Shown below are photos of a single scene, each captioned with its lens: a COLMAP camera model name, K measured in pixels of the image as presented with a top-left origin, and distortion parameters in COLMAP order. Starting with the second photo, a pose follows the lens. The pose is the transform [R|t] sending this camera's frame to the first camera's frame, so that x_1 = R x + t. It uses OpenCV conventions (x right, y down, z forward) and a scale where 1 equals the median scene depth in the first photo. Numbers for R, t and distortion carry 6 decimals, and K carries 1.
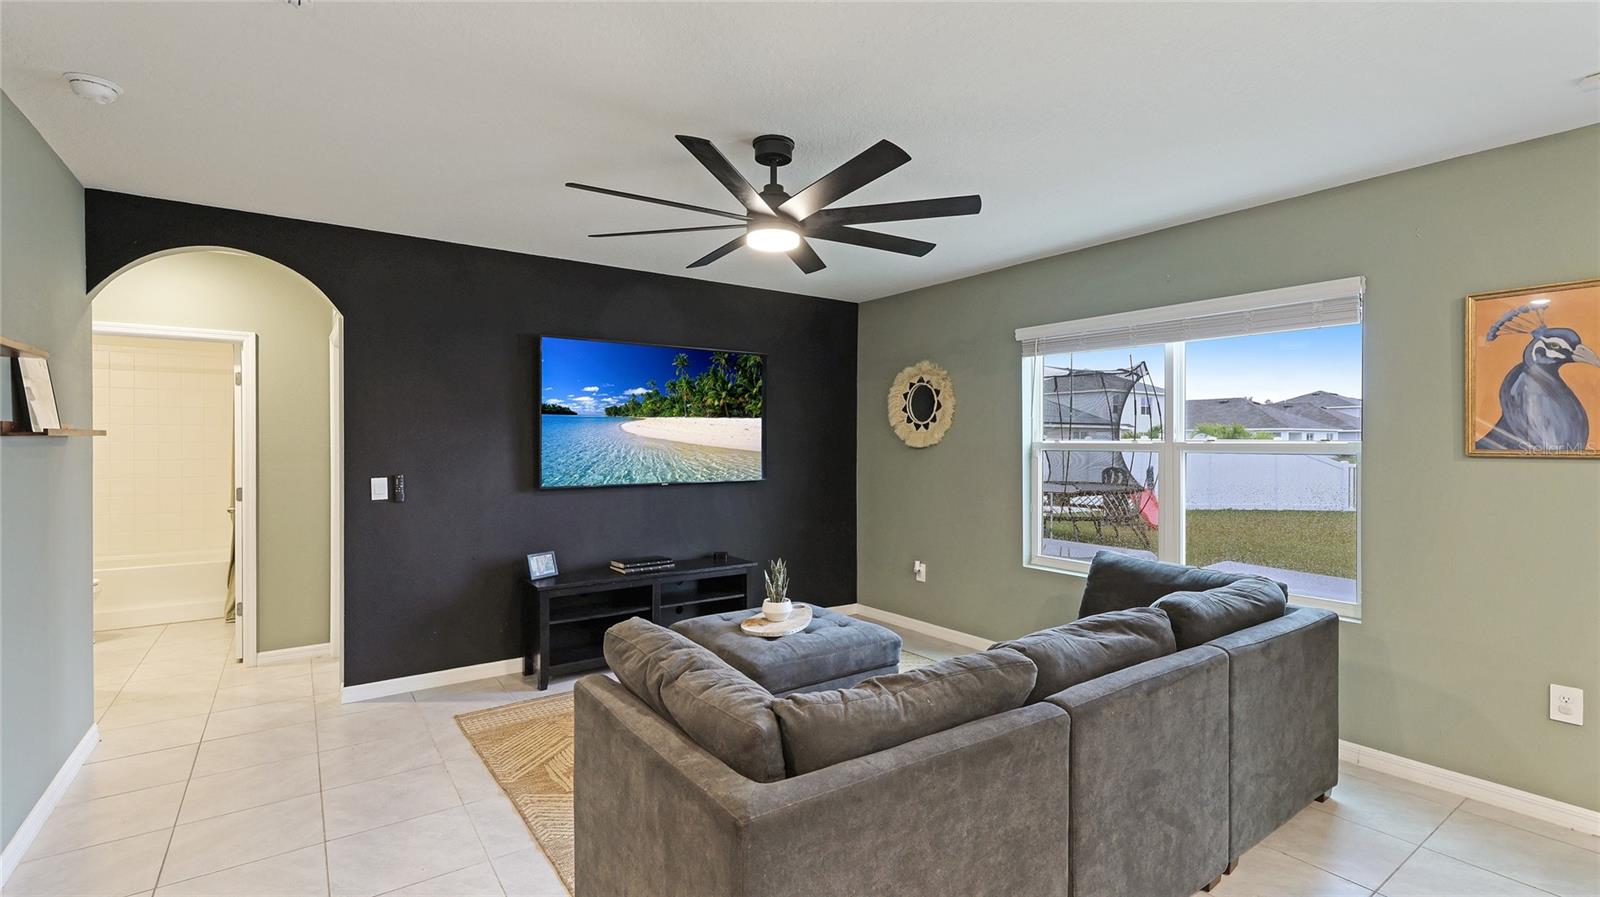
lens RADIAL K [[725.0, 0, 800.0], [0, 725.0, 448.5], [0, 0, 1]] dist [0.000707, 0.000010]
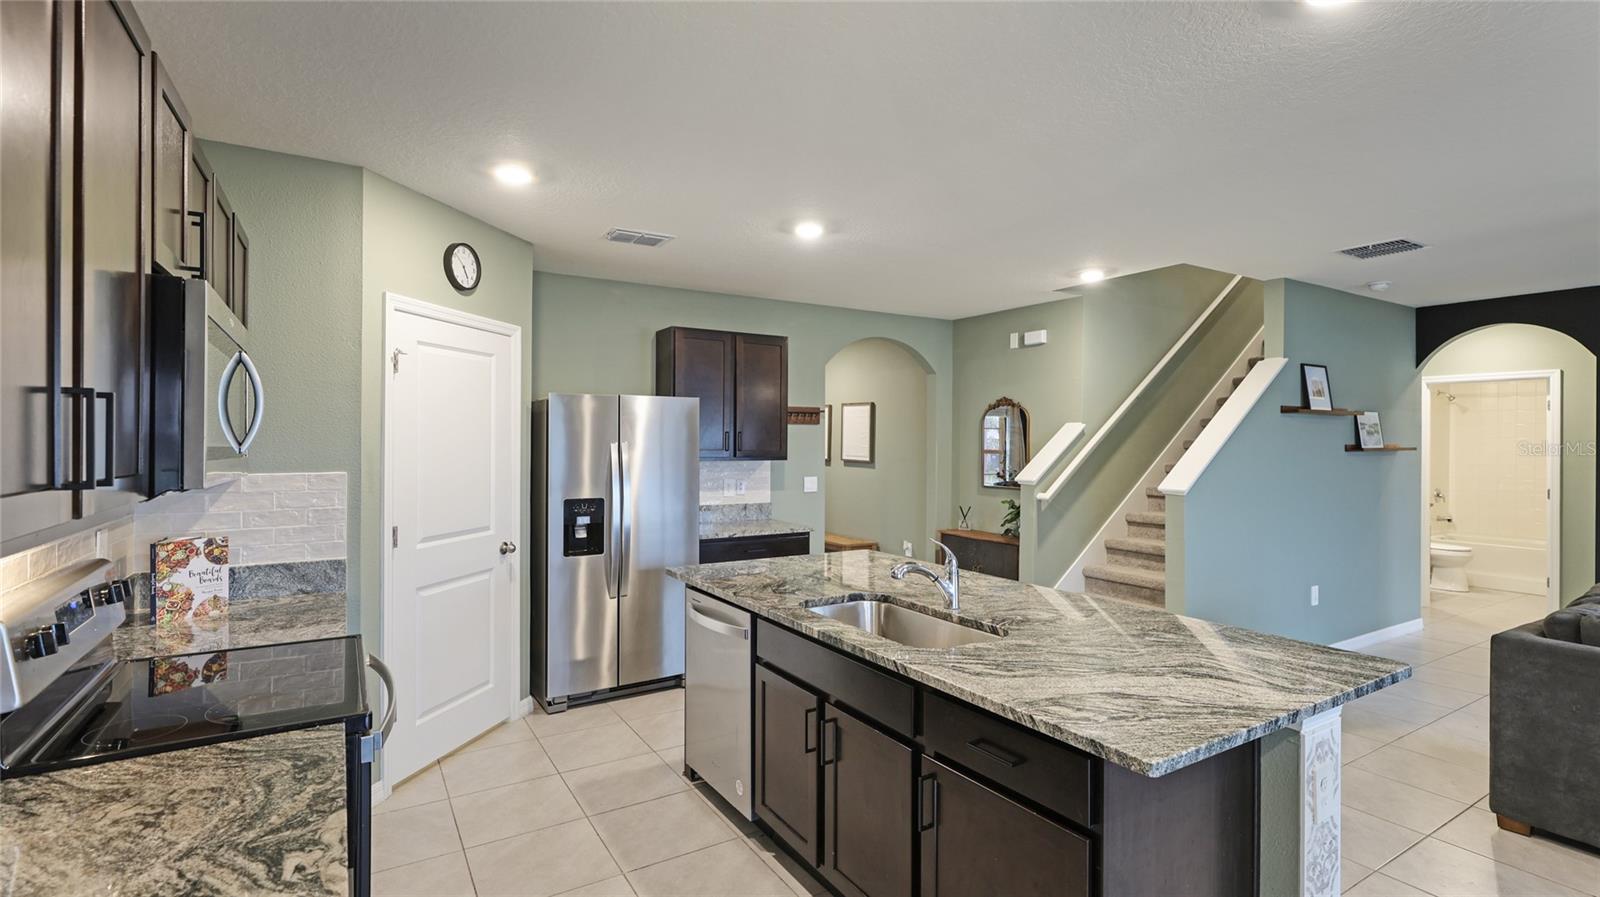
lens RADIAL K [[737.3, 0, 797.2], [0, 737.3, 439.1], [0, 0, 1]] dist [0.001239, 0.000133]
pose [[-0.062748, -0.004201, -0.998021, 0.891978], [-0.013379, 0.999905, -0.003367, -0.016456], [0.997940, 0.013141, -0.062798, -0.378455]]
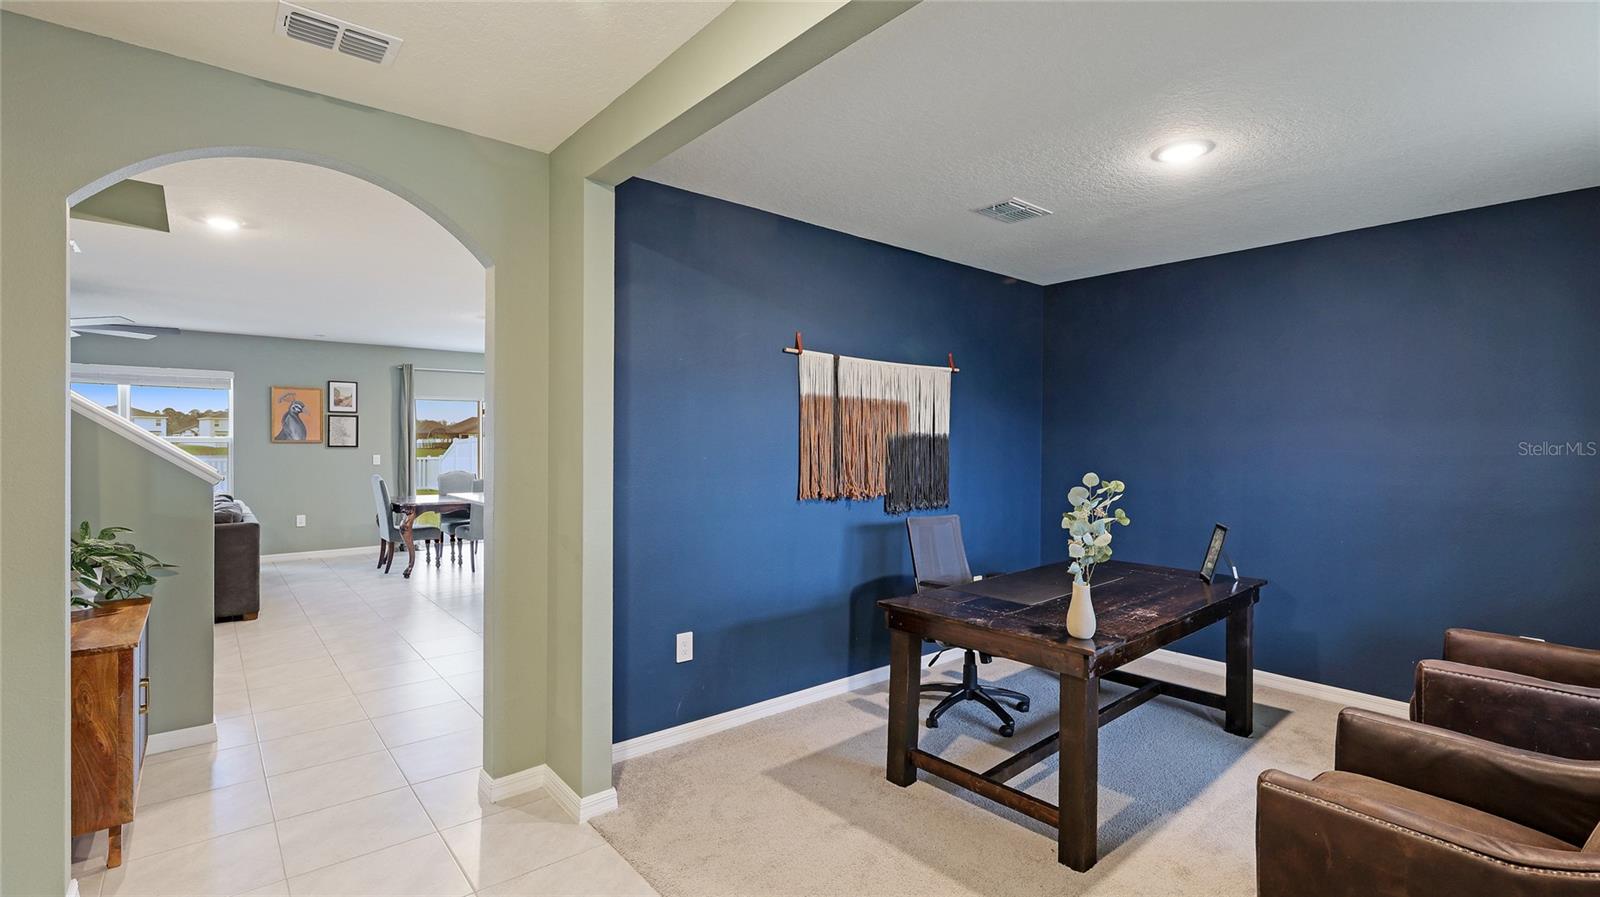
lens RADIAL K [[714.6, 0, 798.4], [0, 714.6, 447.1], [0, 0, 1]] dist [-0.000371, 0.000552]
pose [[-0.087632, -0.009693, 0.996106, -1.830079], [0.004126, 0.999941, 0.010093, 0.008694], [-0.996144, 0.004995, -0.087587, -0.726934]]
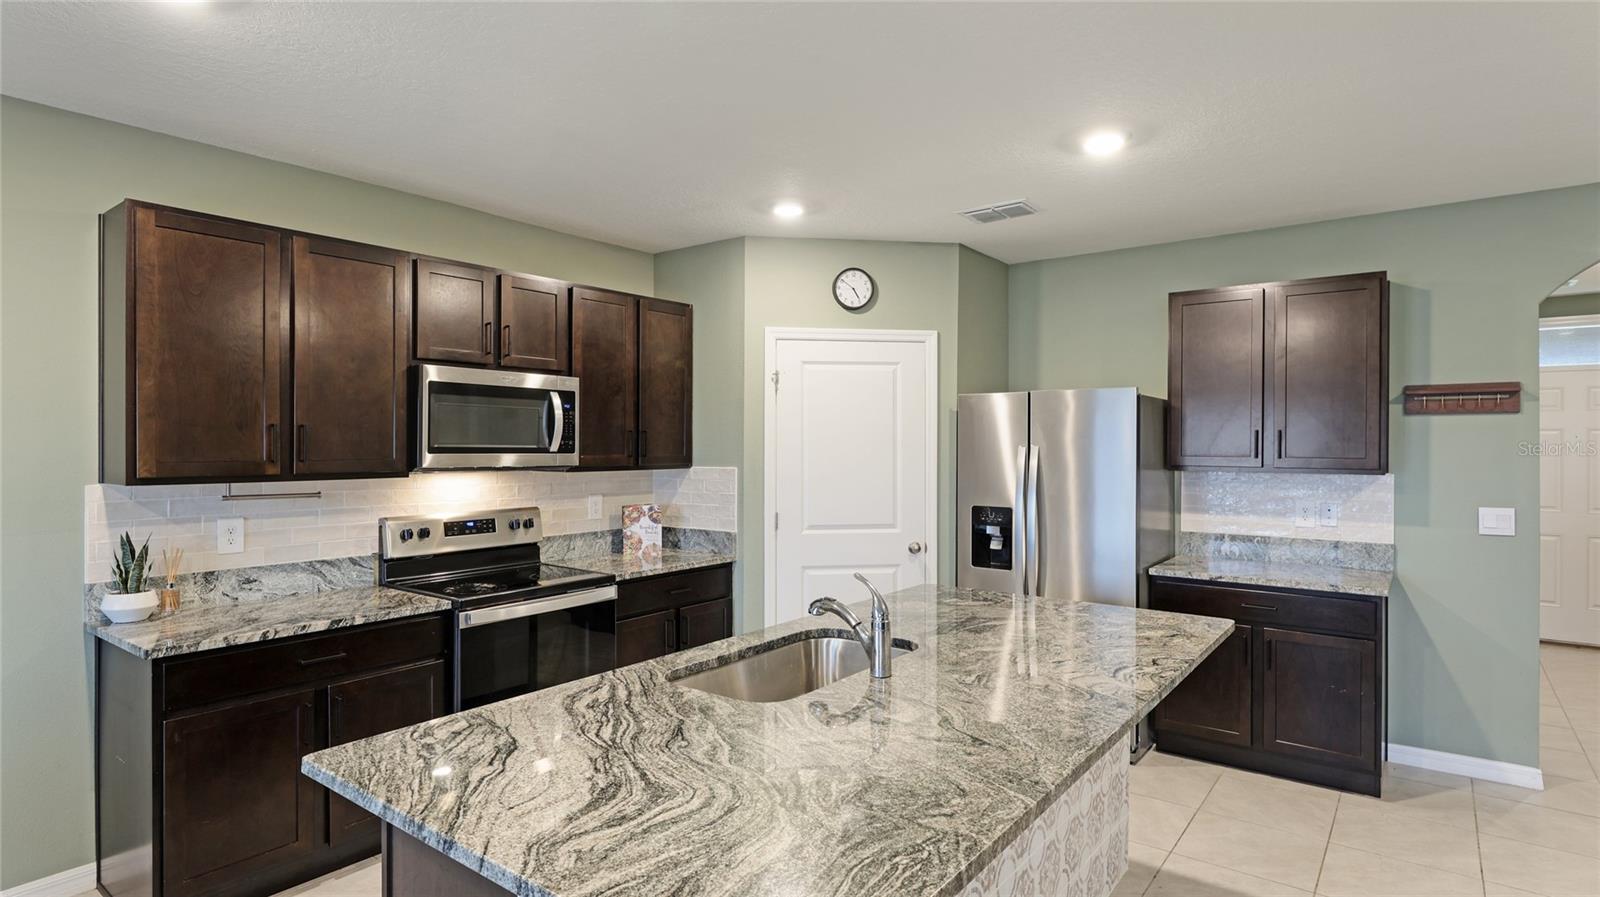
lens RADIAL K [[826.3, 0, 800.0], [0, 826.3, 448.5], [0, 0, 1]] dist [-0.000088, -0.000658]
pose [[-0.954081, 0.000224, -0.299548, 0.339389], [-0.004697, 0.999866, 0.015706, -0.024781], [0.299511, 0.016392, -0.953952, 0.327162]]
